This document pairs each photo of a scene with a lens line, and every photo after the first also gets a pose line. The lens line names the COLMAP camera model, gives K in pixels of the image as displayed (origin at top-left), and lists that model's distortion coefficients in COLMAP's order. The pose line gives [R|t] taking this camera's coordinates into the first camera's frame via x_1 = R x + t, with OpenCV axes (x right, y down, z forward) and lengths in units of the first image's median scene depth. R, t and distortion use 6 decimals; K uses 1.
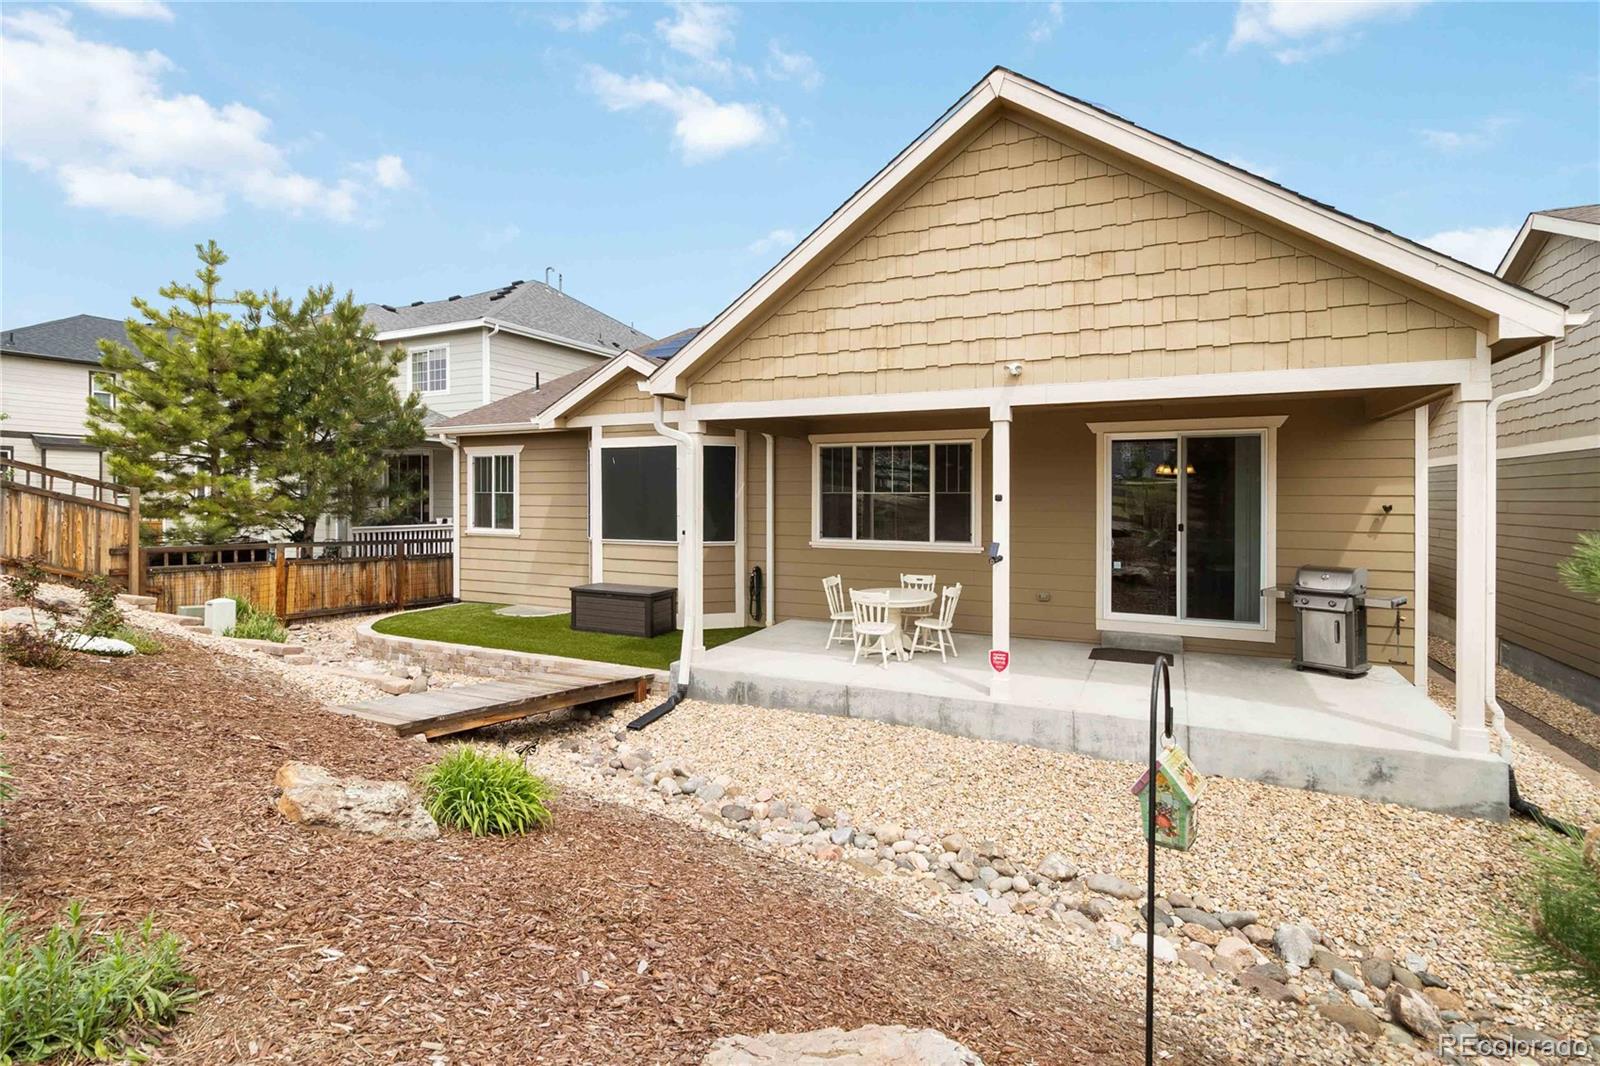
lens RADIAL K [[751.2, 0, 798.9], [0, 751.2, 524.7], [0, 0, 1]] dist [0.004419, 0.000430]
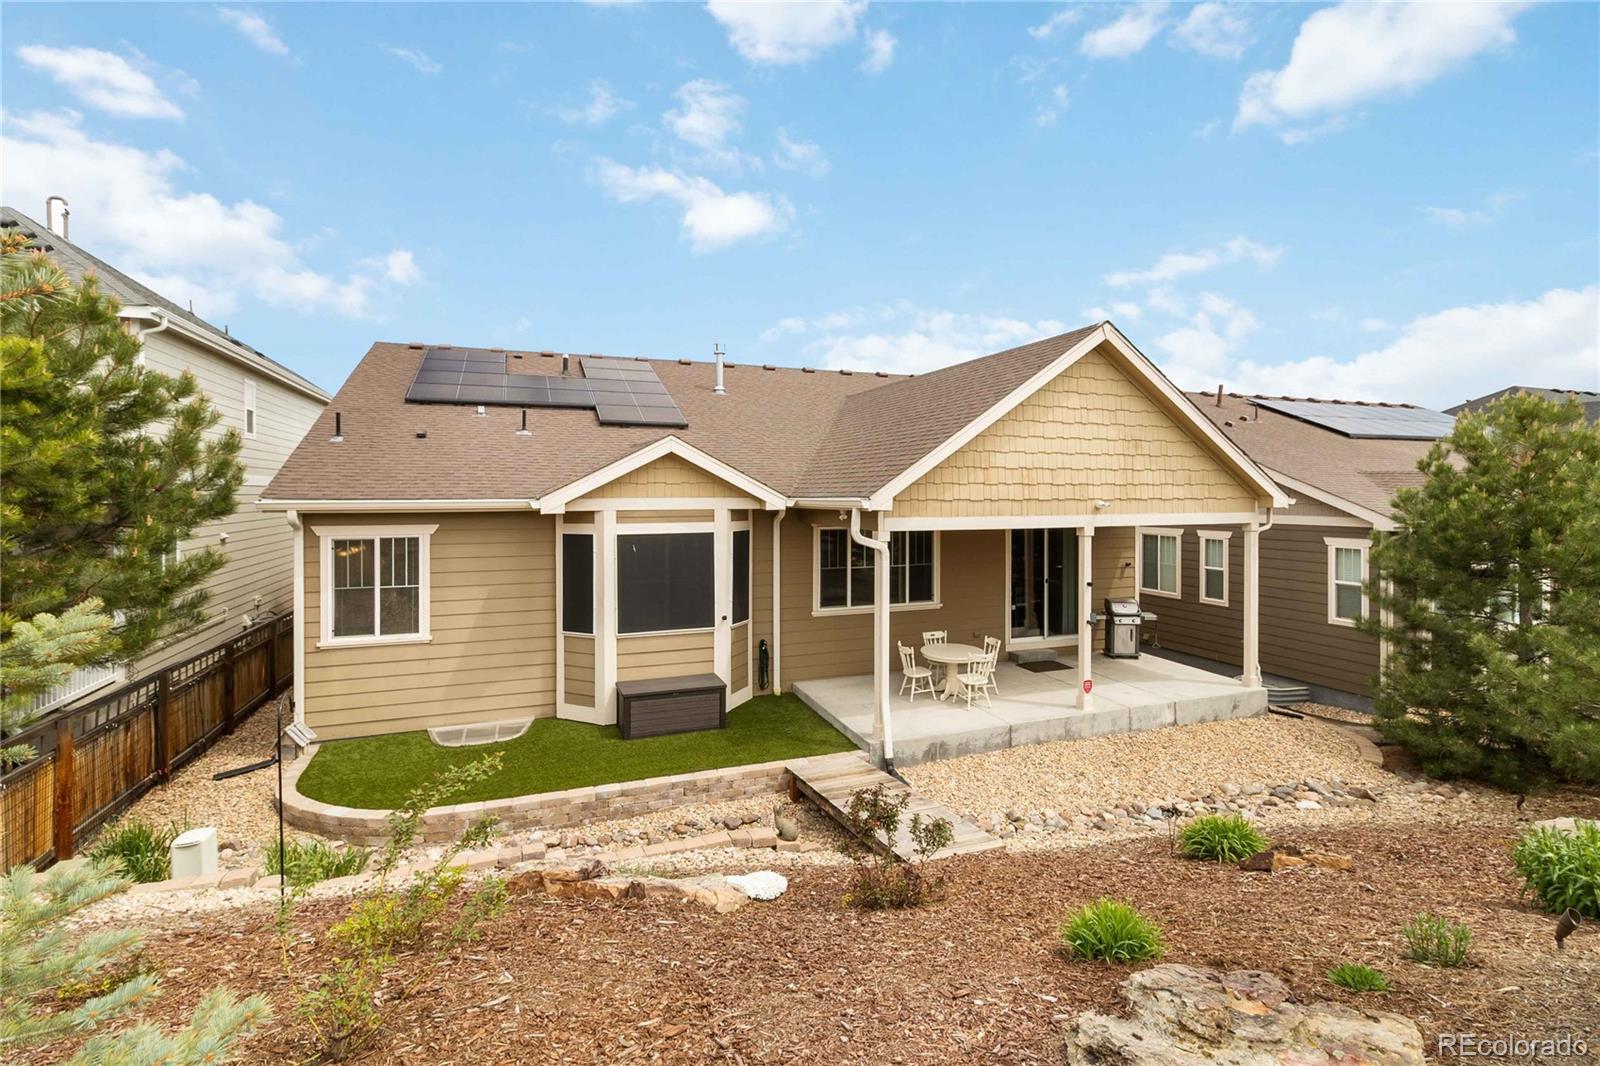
lens RADIAL K [[751.2, 0, 798.9], [0, 751.2, 524.7], [0, 0, 1]] dist [0.004419, 0.000430]
pose [[0.683338, -0.038210, 0.729101, -0.898825], [0.028902, 0.999263, 0.025281, -0.151461], [-0.729530, 0.003798, 0.683939, 0.249930]]
